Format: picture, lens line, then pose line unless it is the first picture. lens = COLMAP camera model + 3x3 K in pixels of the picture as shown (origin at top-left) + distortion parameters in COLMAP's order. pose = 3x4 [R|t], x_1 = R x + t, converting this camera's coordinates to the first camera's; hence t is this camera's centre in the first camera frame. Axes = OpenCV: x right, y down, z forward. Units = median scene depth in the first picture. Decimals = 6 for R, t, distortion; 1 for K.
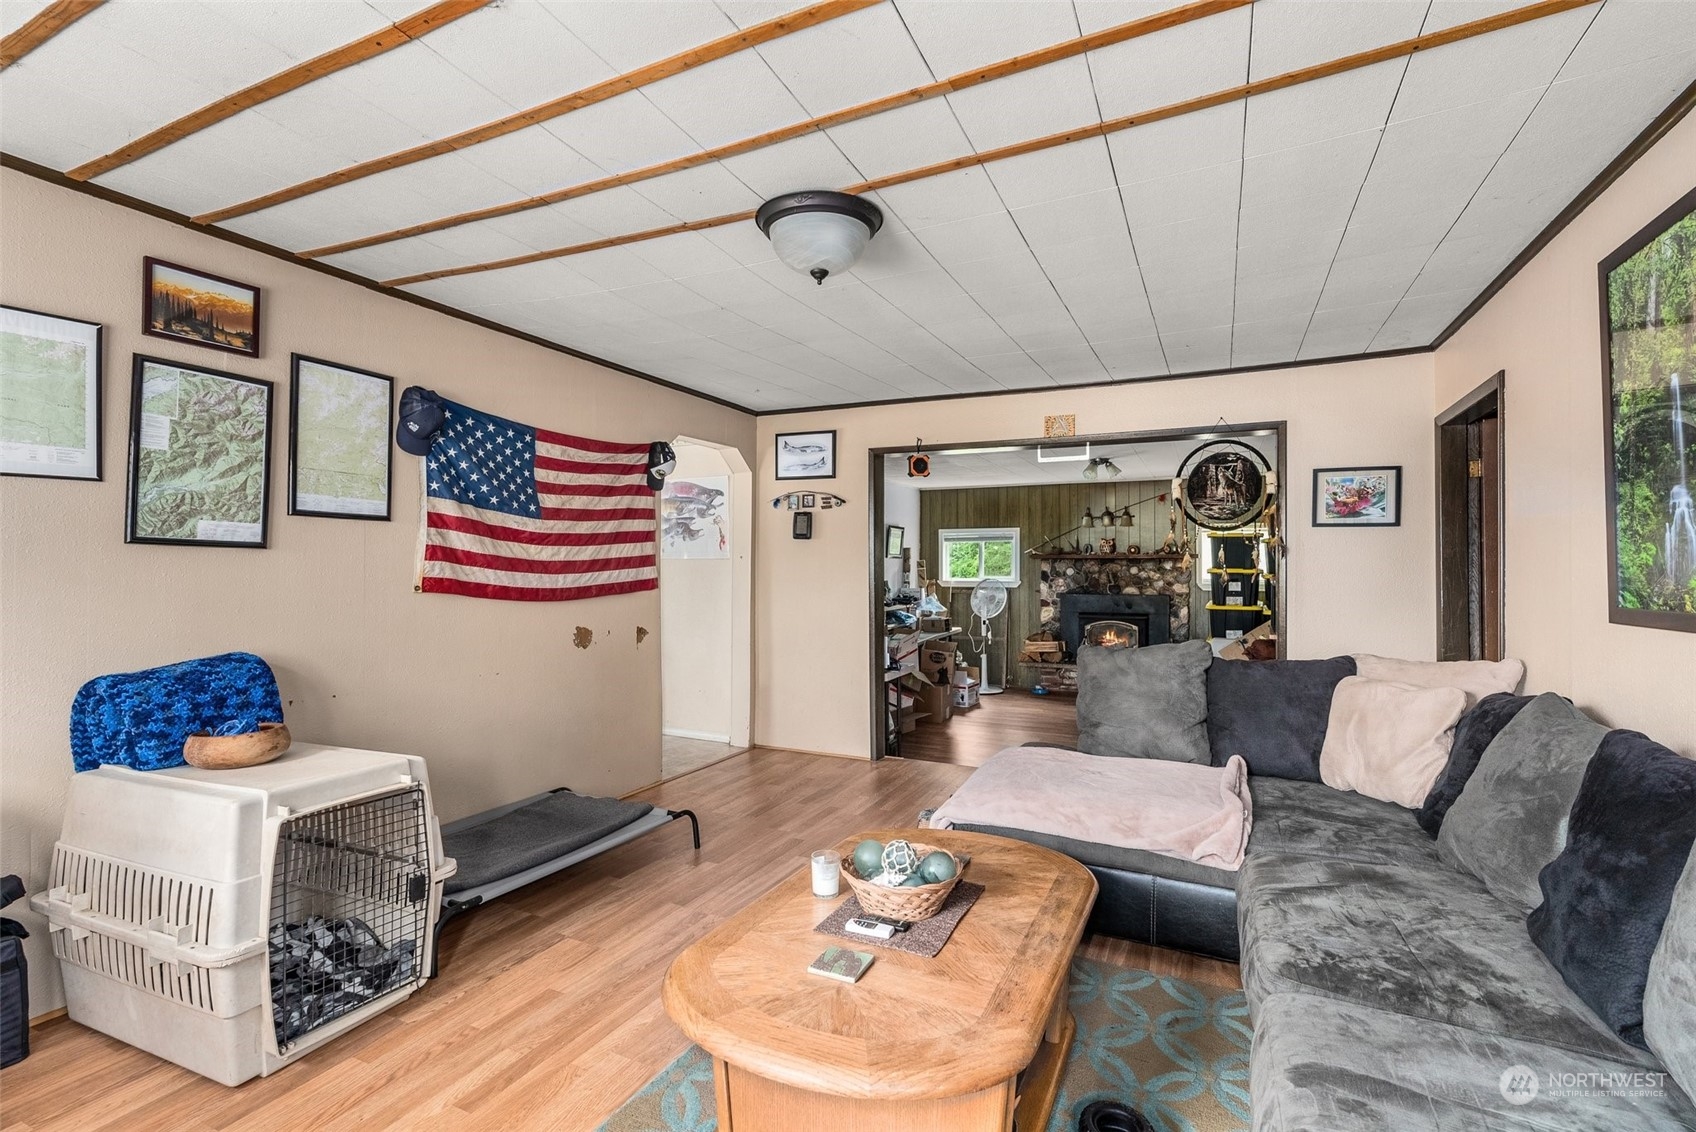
lens RADIAL K [[769.3, 0, 851.9], [0, 769.3, 557.3], [0, 0, 1]] dist [-0.008691, 0.001337]
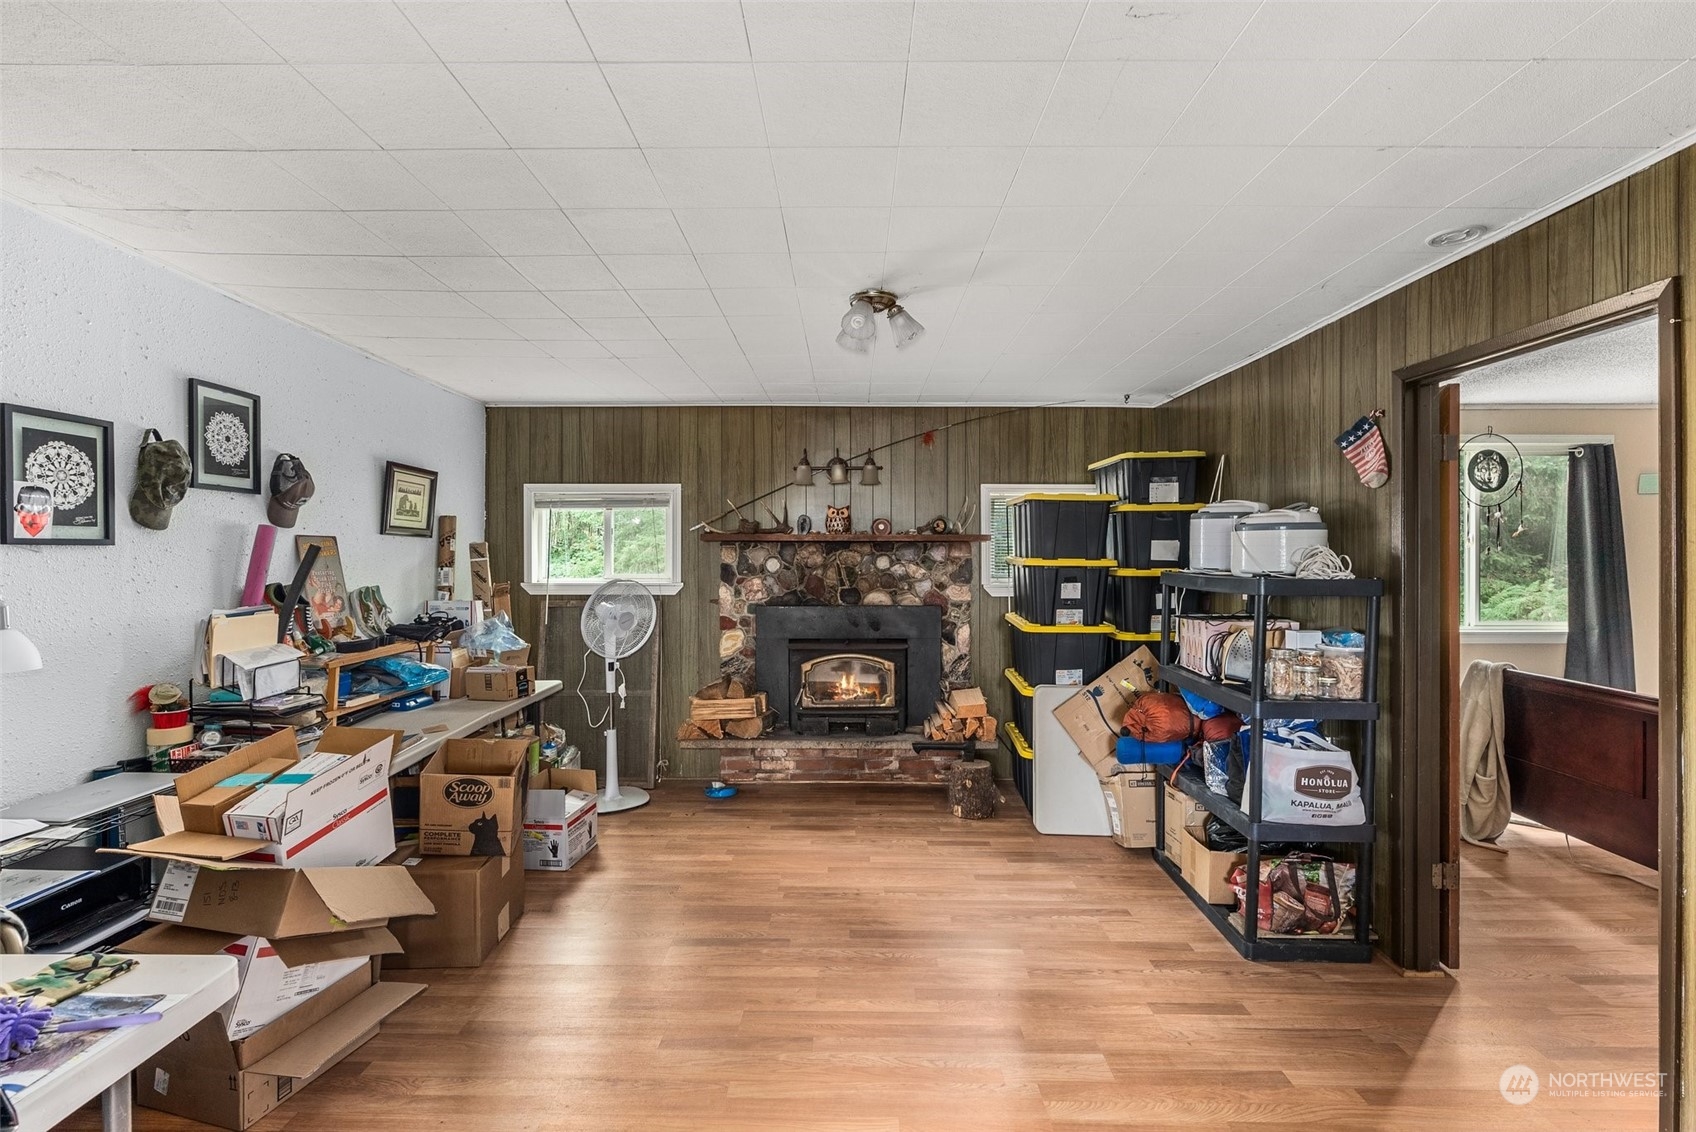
lens RADIAL K [[769.3, 0, 849.1], [0, 769.3, 568.9], [0, 0, 1]] dist [-0.008691, 0.001337]
pose [[0.905452, -0.003369, 0.424435, 0.099760], [-0.005100, 0.999810, 0.018816, 0.010633], [-0.424418, -0.019202, 0.905263, 0.480167]]
